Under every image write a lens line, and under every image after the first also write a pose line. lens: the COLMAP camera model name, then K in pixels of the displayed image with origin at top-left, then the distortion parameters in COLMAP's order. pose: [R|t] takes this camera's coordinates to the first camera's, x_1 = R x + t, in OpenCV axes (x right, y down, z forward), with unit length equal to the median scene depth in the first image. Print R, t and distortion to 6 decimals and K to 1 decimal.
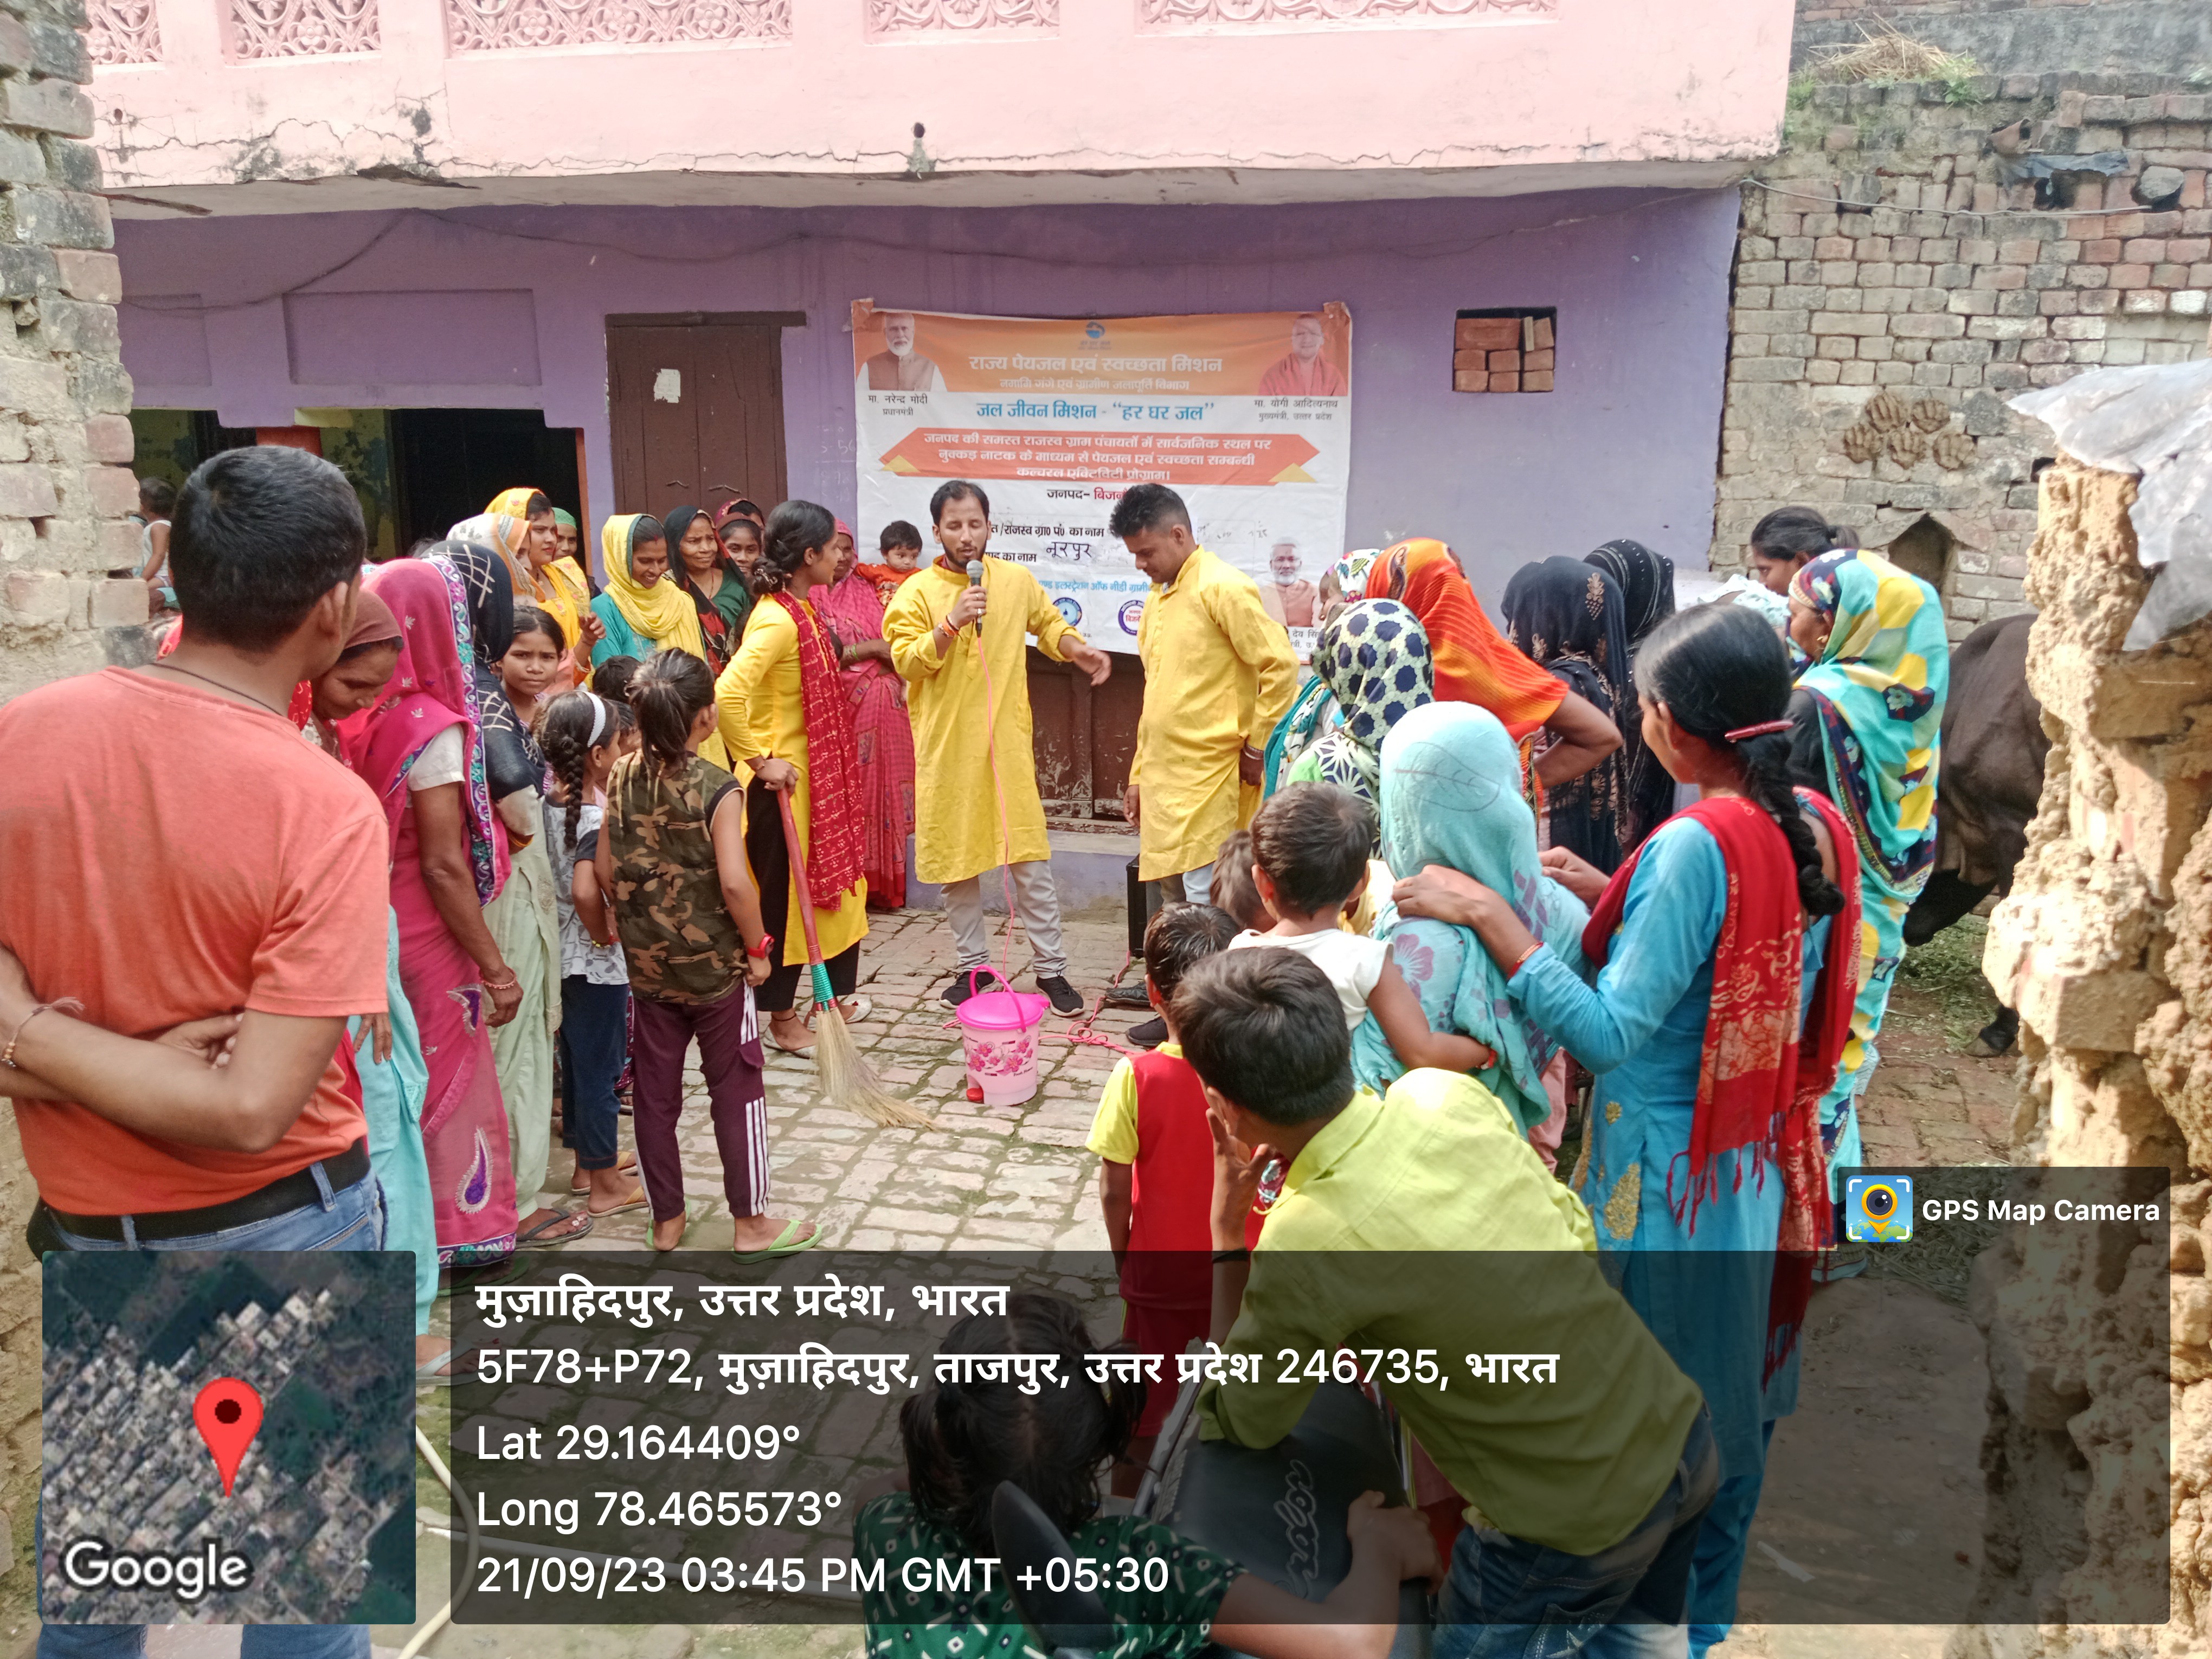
lens RADIAL K [[1705.1, 0, 1106.0], [0, 1705.1, 829.5], [0, 0, 1]] dist [-0.026761, 0.002192]
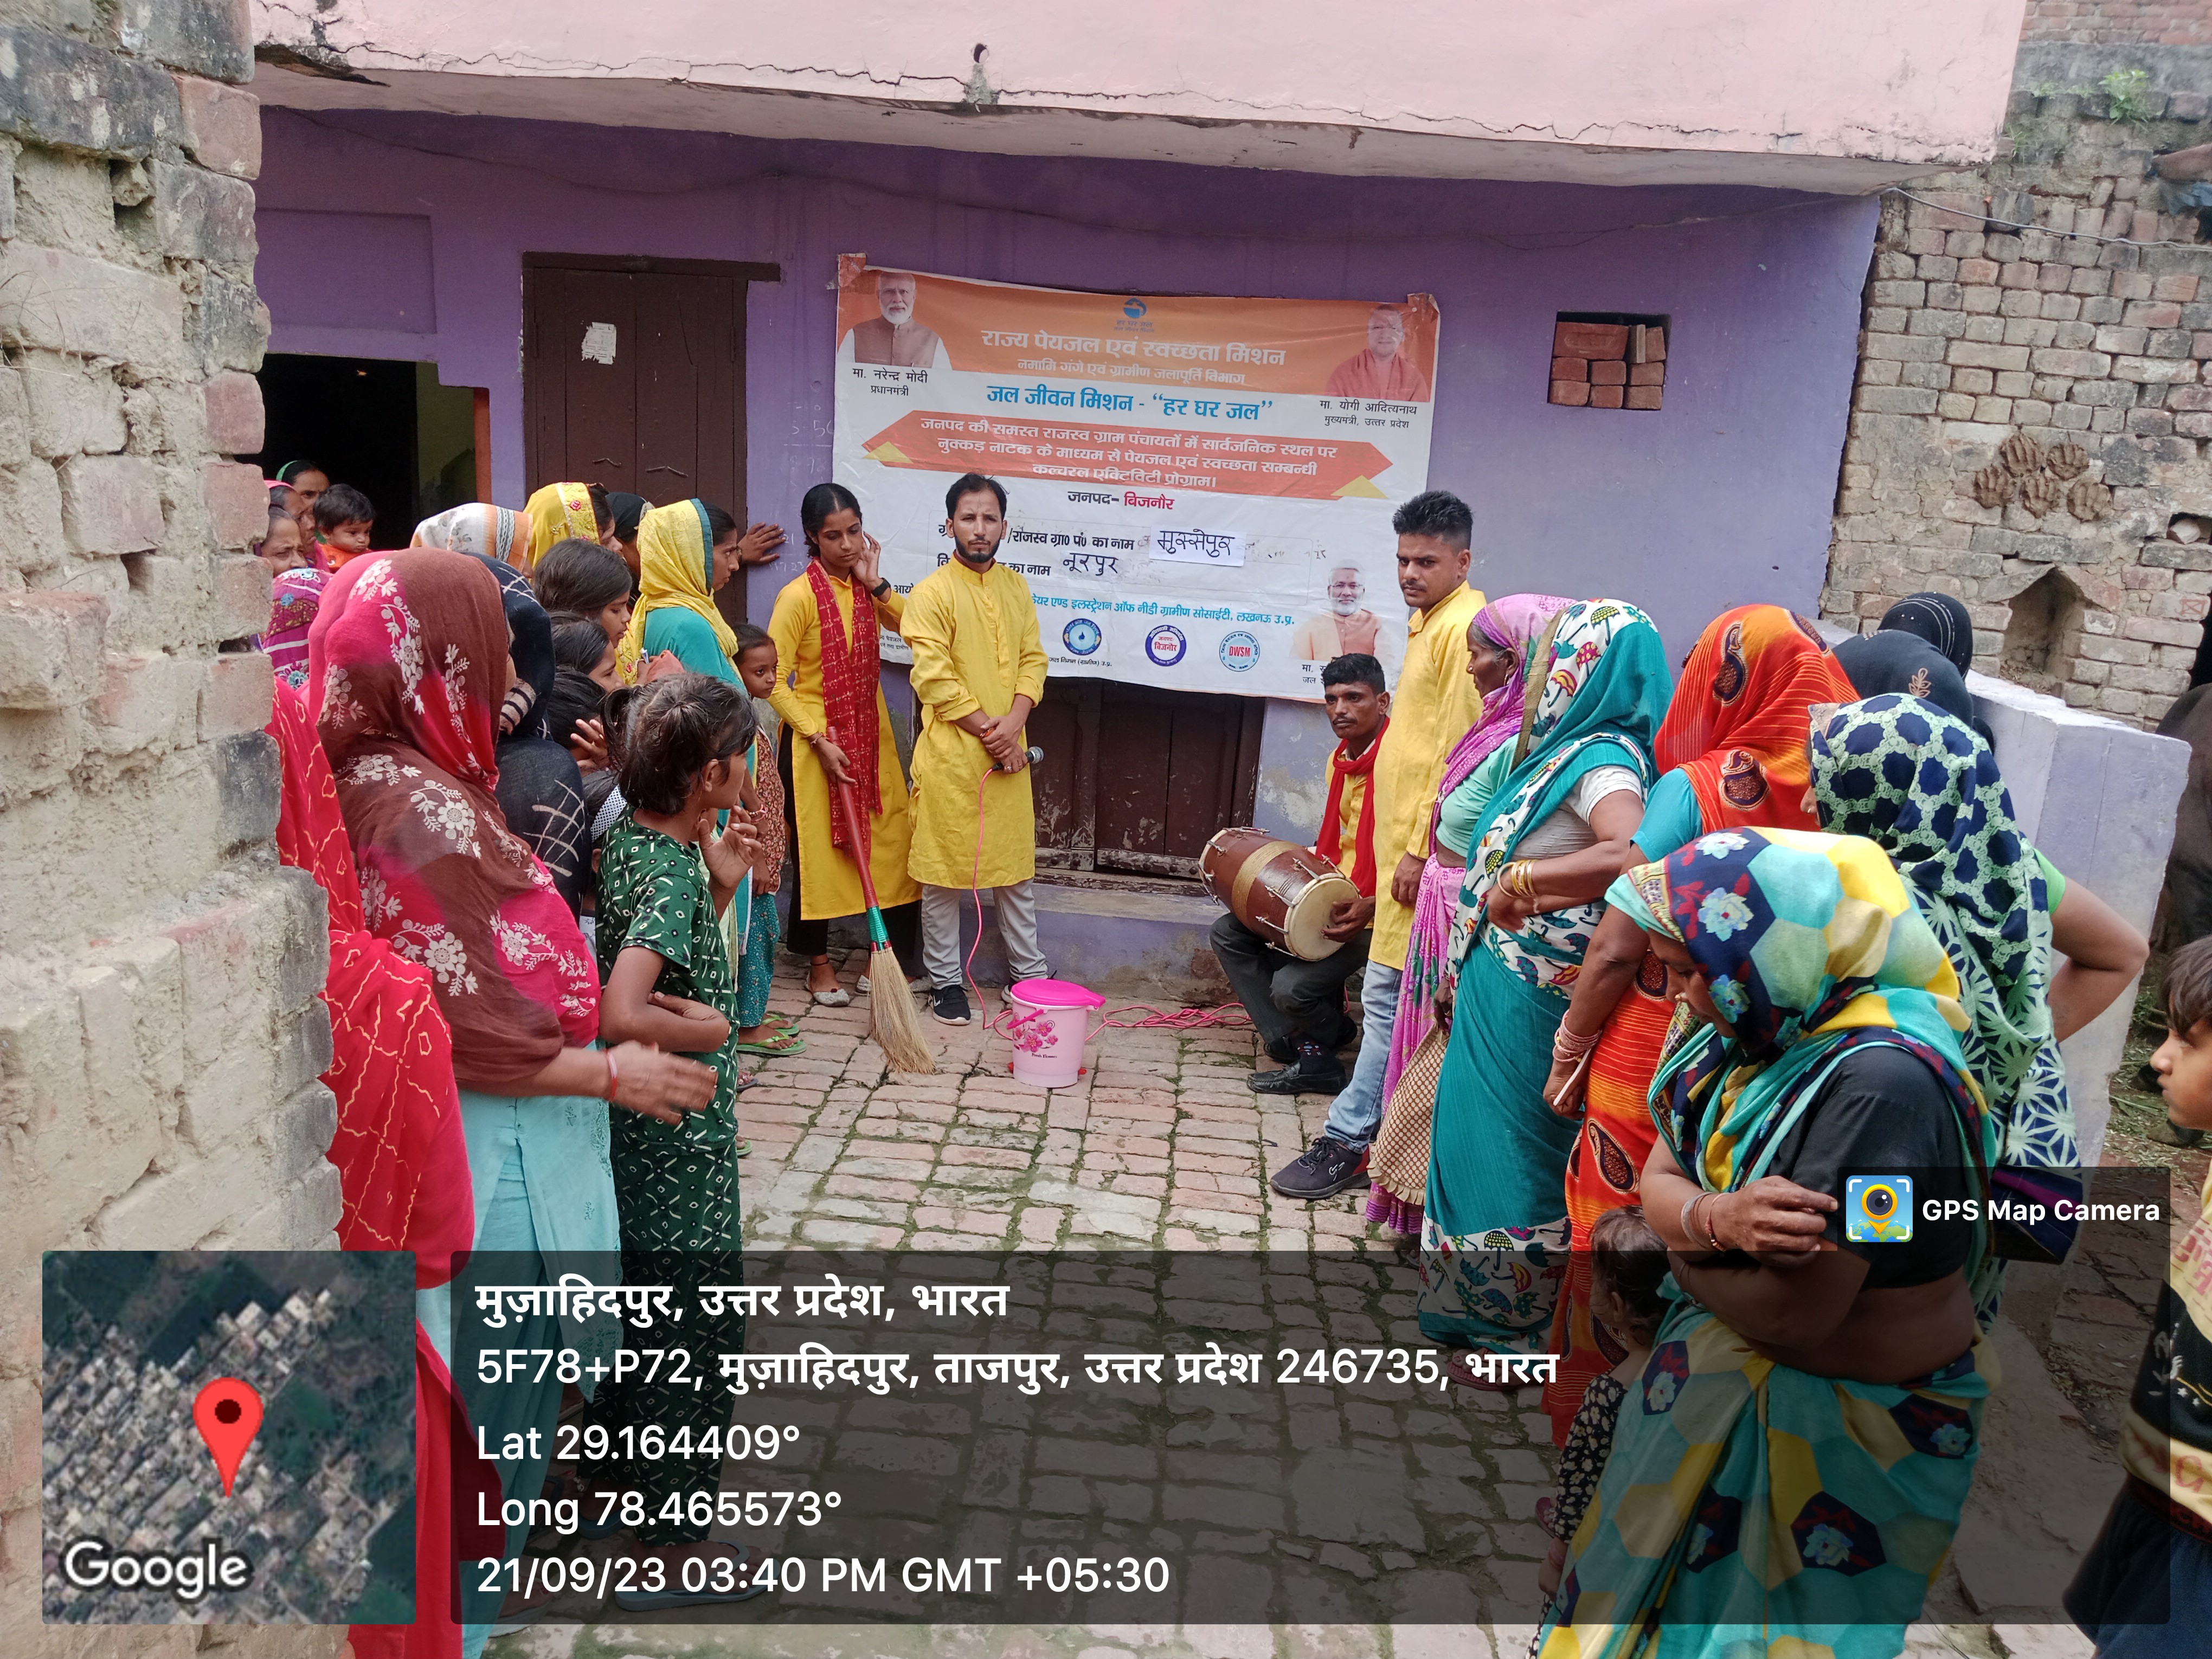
lens RADIAL K [[1679.0, 0, 1041.7], [0, 1679.0, 829.3], [0, 0, 1]] dist [-0.039368, 0.012628]
pose [[0.989080, 0.015255, 0.146590, -0.189759], [-0.017917, 0.999697, 0.016858, -0.049529], [-0.146289, -0.019301, 0.989054, 0.187651]]
